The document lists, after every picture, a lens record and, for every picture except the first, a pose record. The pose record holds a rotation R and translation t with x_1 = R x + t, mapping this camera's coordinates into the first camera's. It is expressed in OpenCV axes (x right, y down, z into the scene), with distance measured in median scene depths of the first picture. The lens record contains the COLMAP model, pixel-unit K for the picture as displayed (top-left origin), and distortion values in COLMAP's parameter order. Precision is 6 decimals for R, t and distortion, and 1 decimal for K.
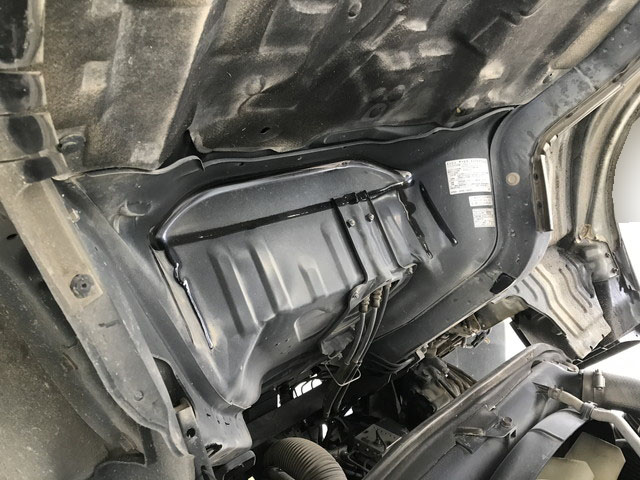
lens RADIAL K [[521.6, 0, 320.0], [0, 521.6, 242.4], [0, 0, 1]] dist [0.035650, -0.026919]
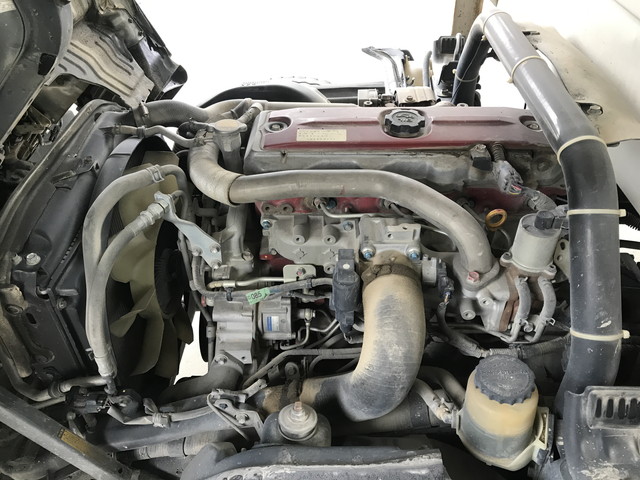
lens RADIAL K [[521.6, 0, 324.4], [0, 521.6, 237.7], [0, 0, 1]] dist [0.035650, -0.026919]
pose [[0.676732, -0.447789, 0.584397, -0.048973], [0.212512, 0.878791, 0.427277, 0.045091], [-0.704892, -0.164960, 0.689866, -0.175996]]
